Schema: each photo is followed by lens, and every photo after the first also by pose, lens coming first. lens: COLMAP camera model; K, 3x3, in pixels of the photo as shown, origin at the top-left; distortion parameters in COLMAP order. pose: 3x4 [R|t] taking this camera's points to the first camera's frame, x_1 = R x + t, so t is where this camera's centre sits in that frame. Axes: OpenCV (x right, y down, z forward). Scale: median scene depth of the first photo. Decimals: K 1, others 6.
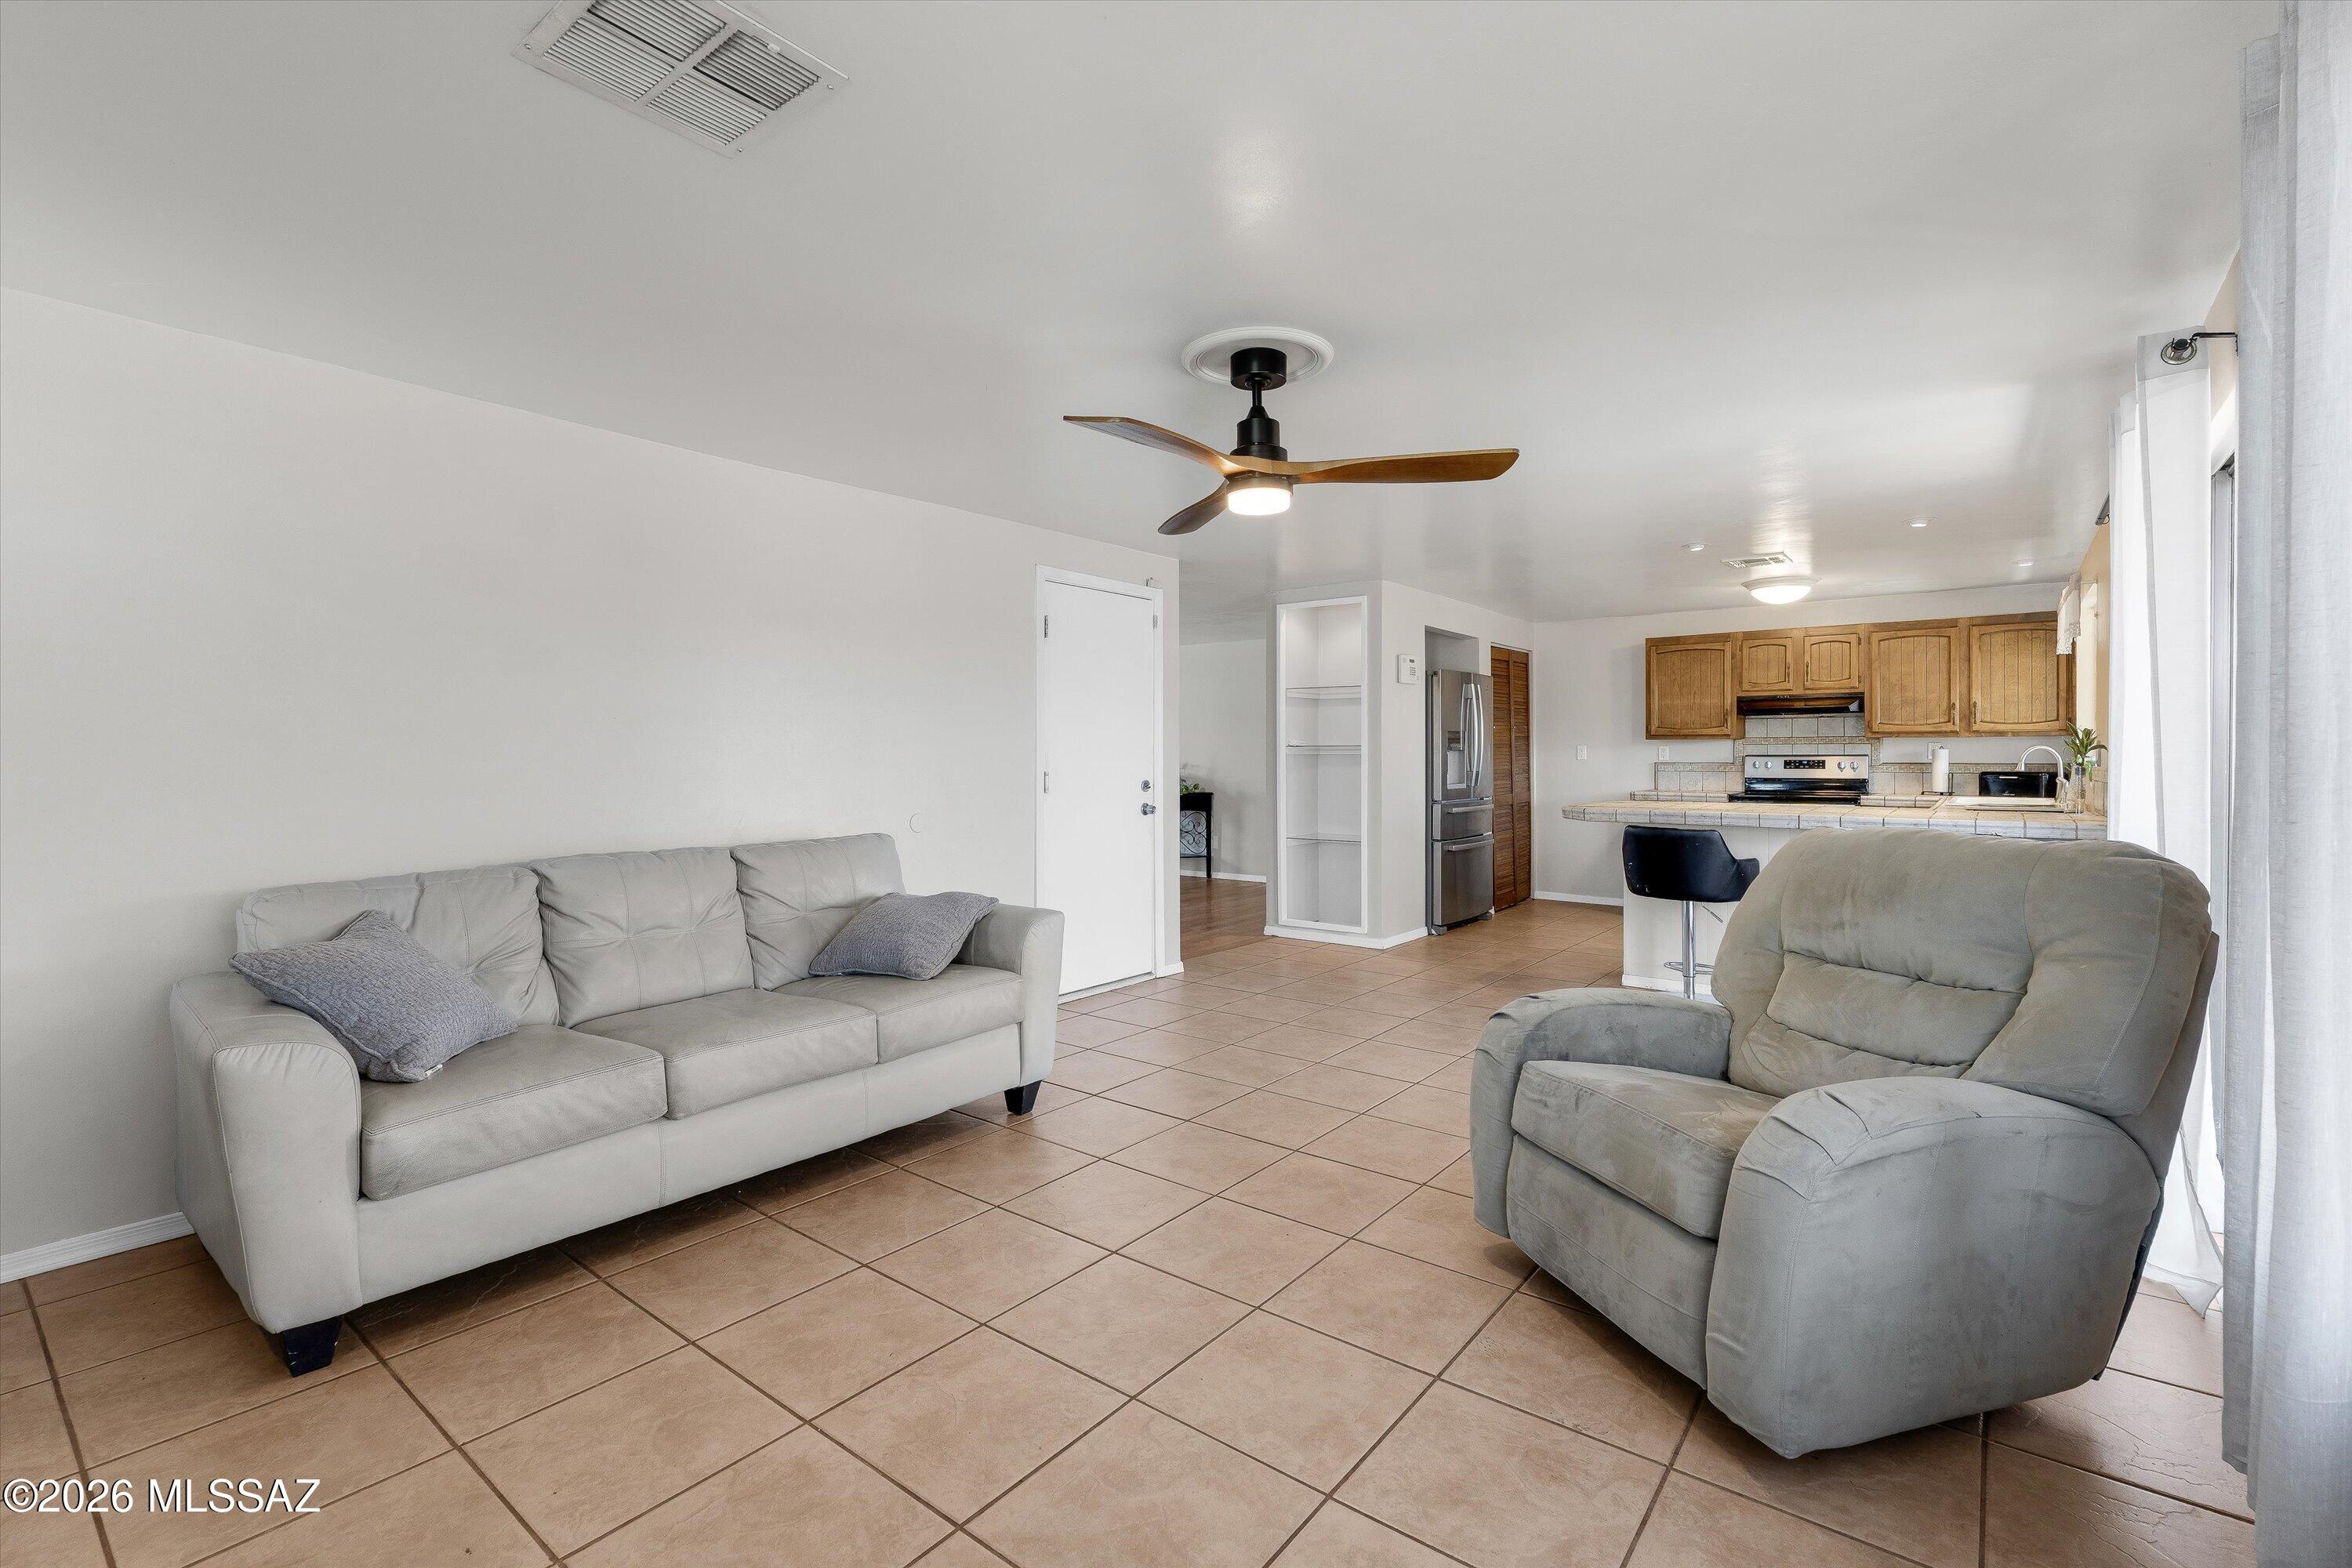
lens RADIAL K [[1056.5, 0, 1171.8], [0, 1056.5, 764.6], [0, 0, 1]] dist [-0.002222, -0.000318]
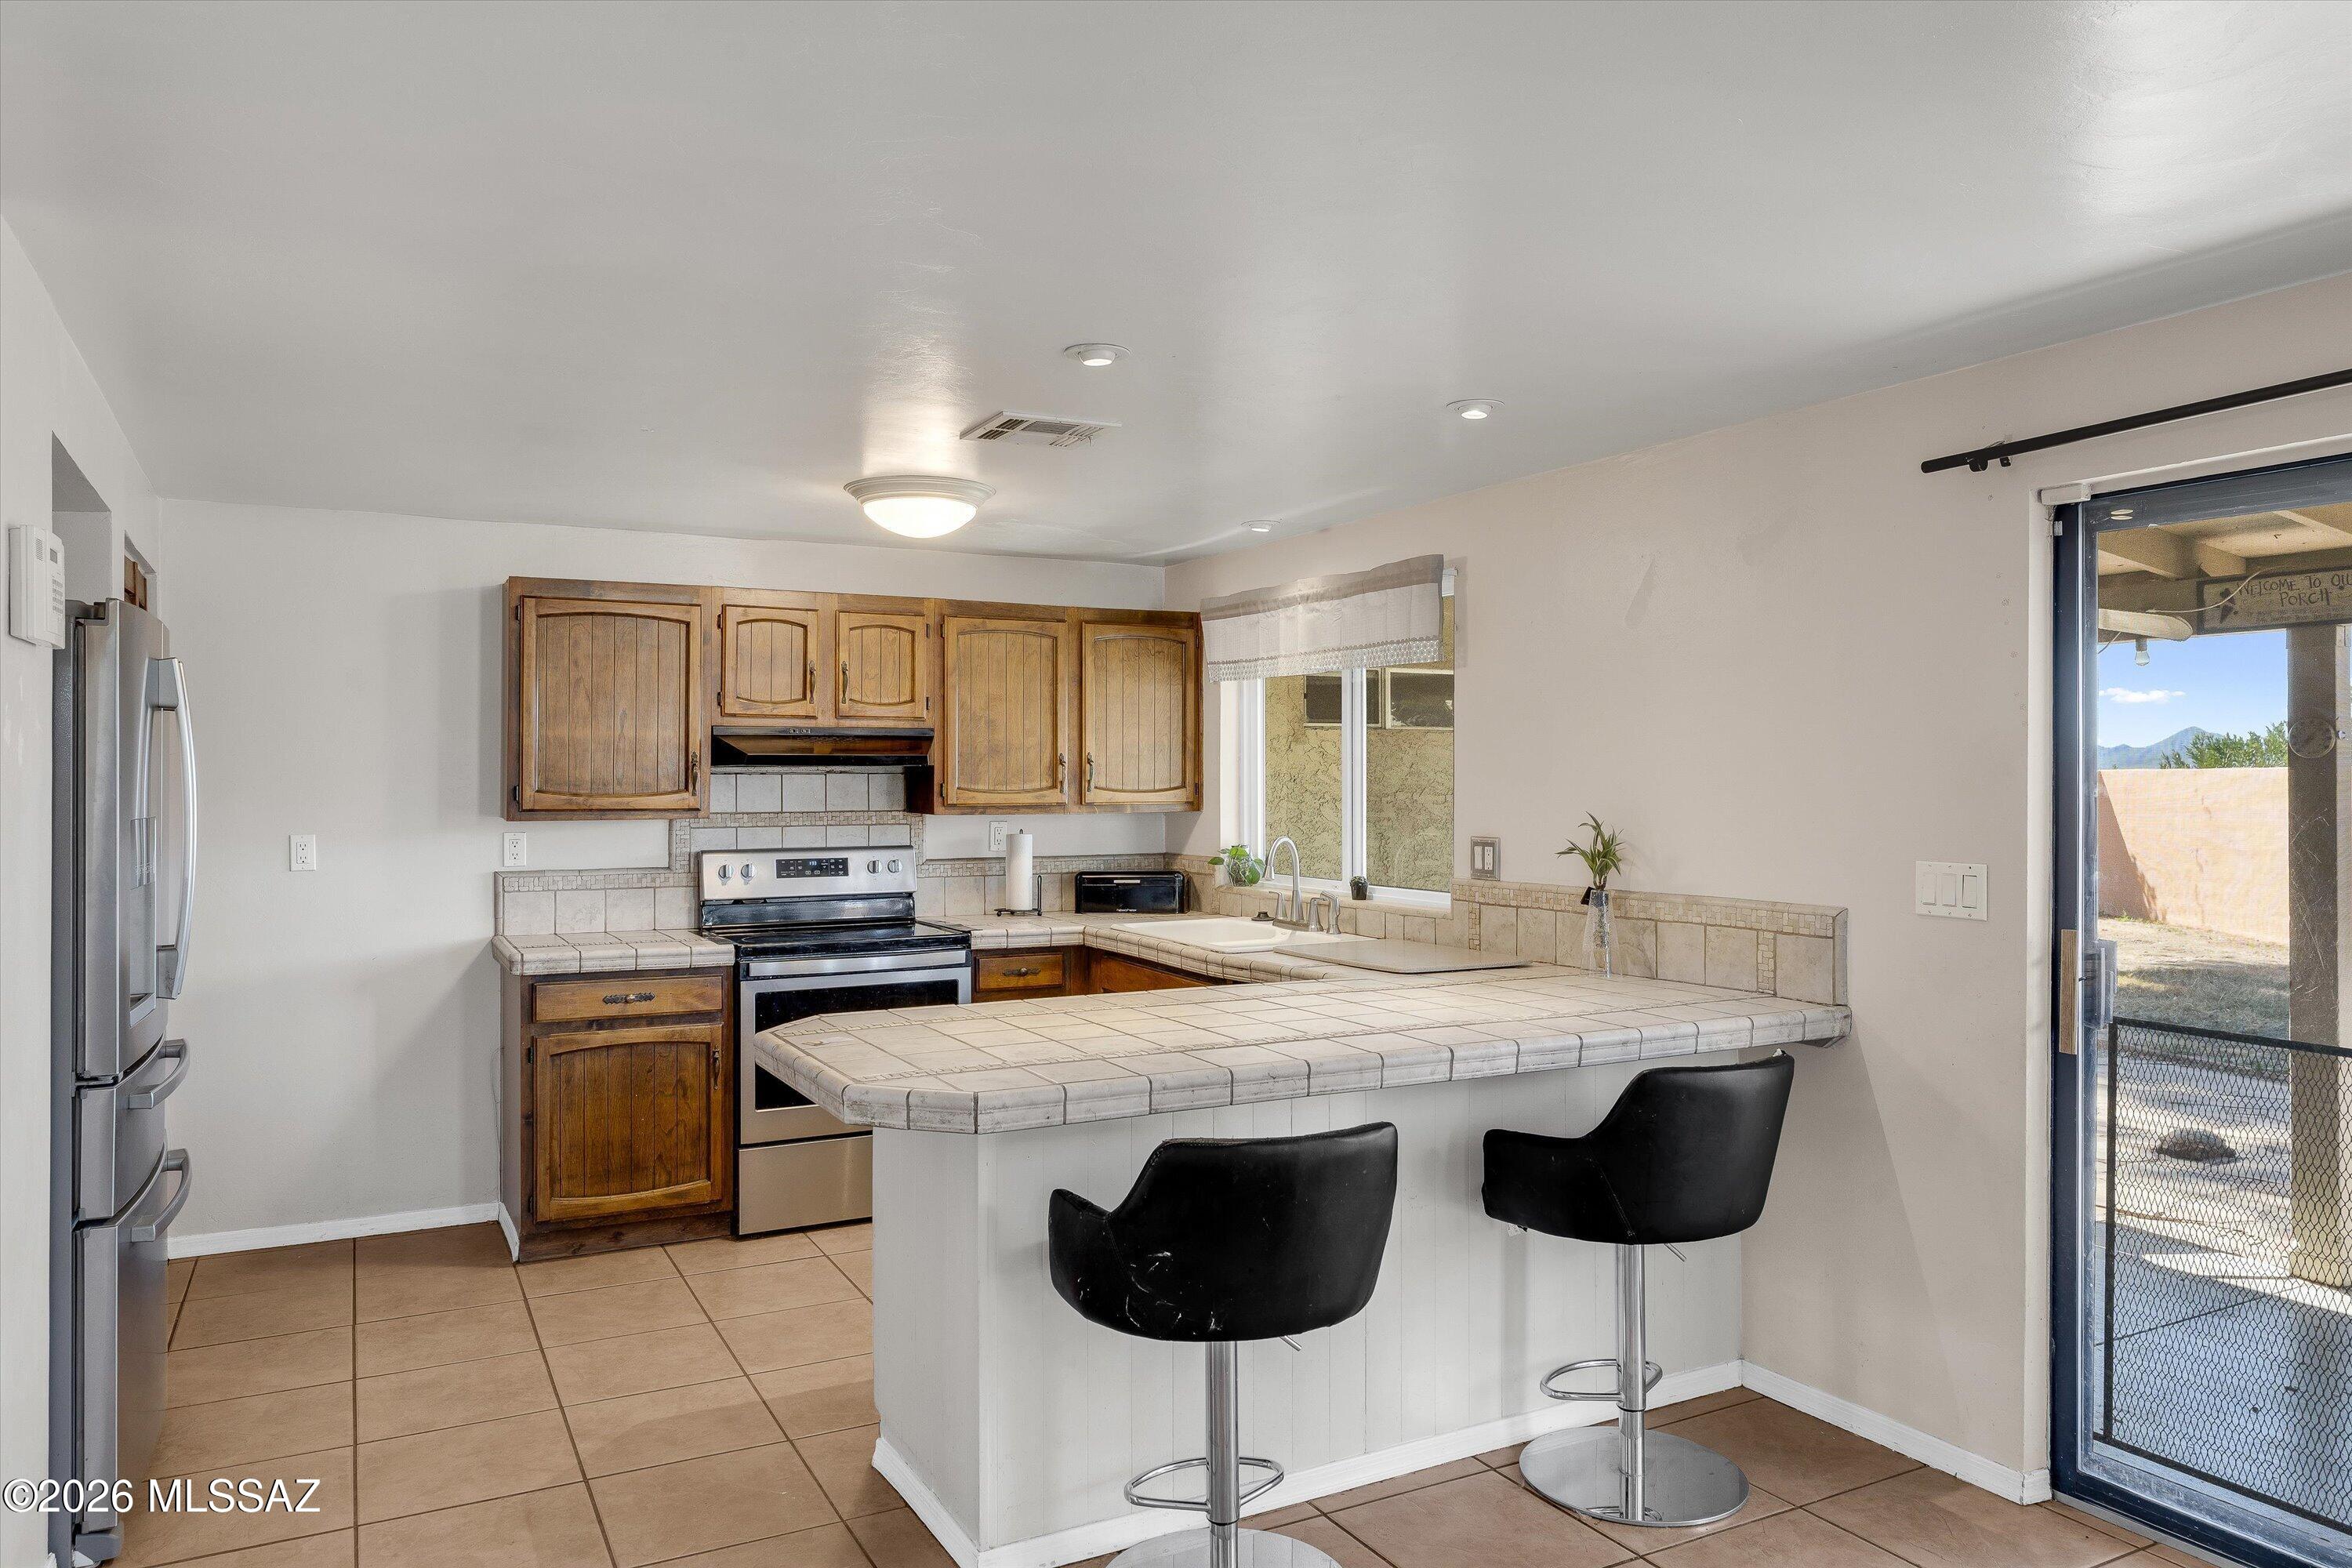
lens RADIAL K [[1559.4, 0, 1176.0], [0, 1559.4, 784.0], [0, 0, 1]] dist [-0.000833, -0.000014]
pose [[0.398099, -0.000785, 0.917342, -0.007343], [0.010242, 0.999941, -0.003589, -0.035542], [-0.917285, 0.010824, 0.398084, 0.556825]]
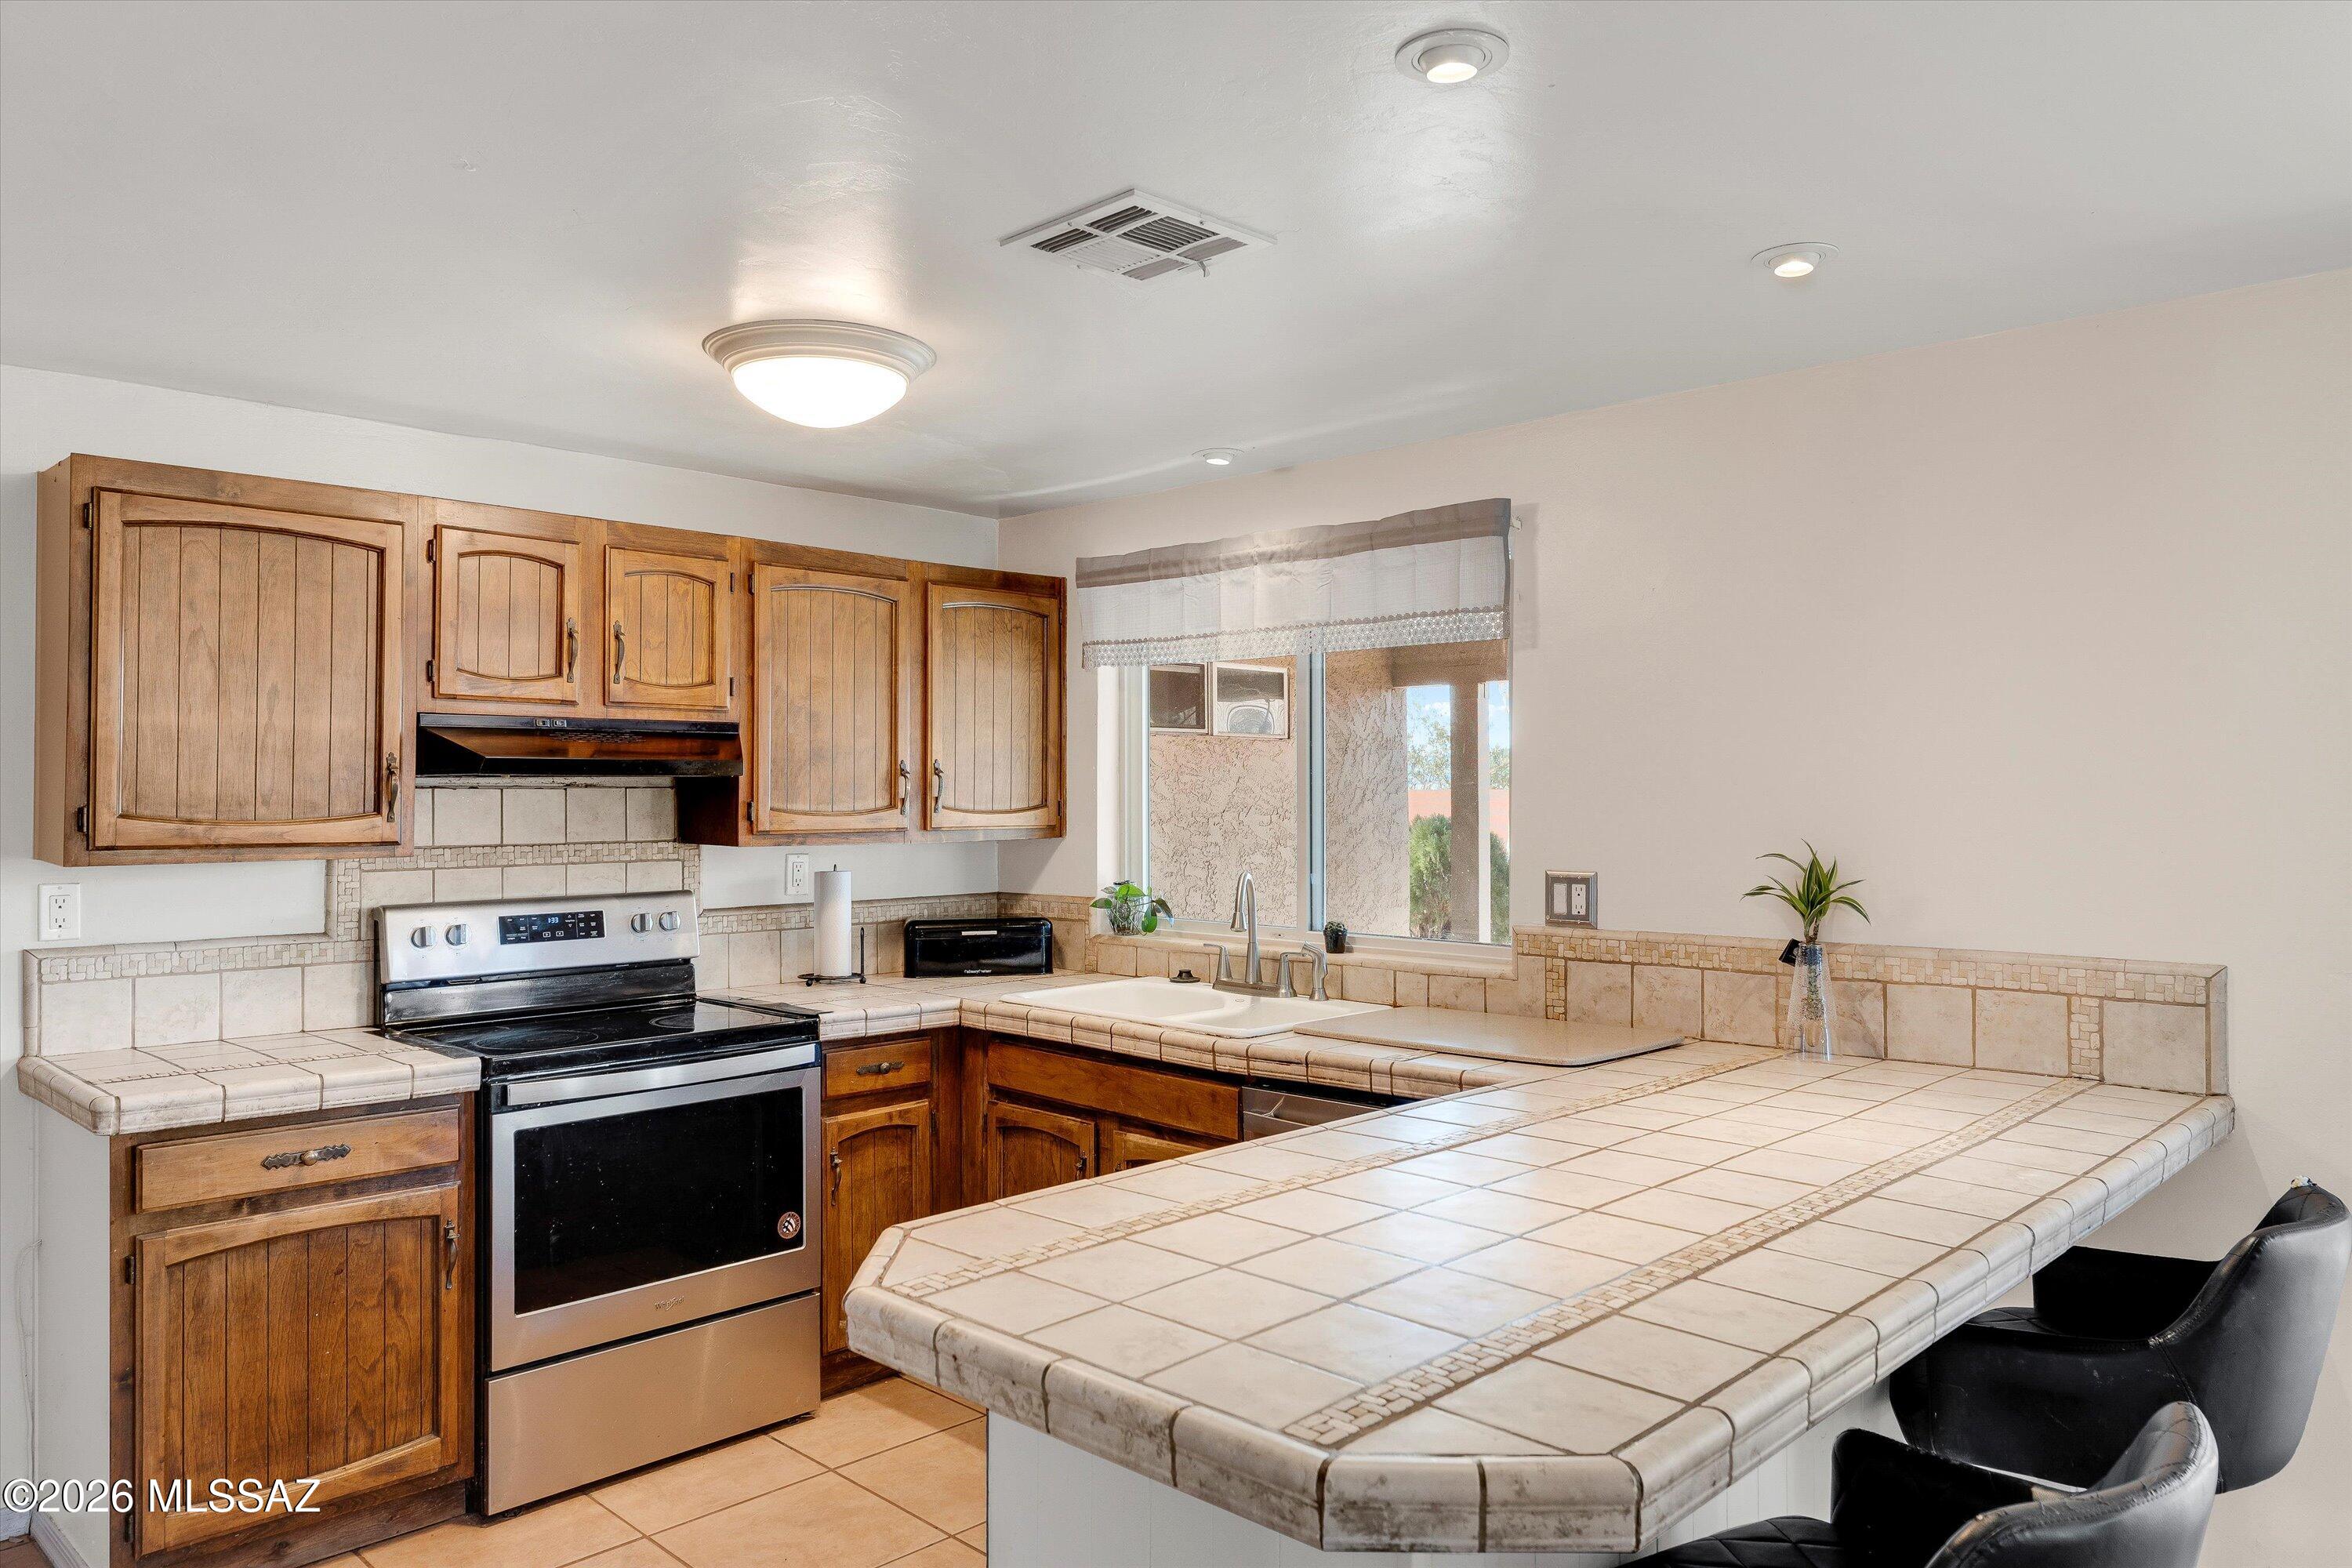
lens RADIAL K [[1575.5, 0, 1151.5], [0, 1575.5, 790.2], [0, 0, 1]] dist [-0.001348, 0.000490]
pose [[0.108142, 0.005605, 0.994120, 0.122383], [0.011880, 0.999905, -0.006930, -0.038266], [-0.994064, 0.012559, 0.108065, 0.765415]]
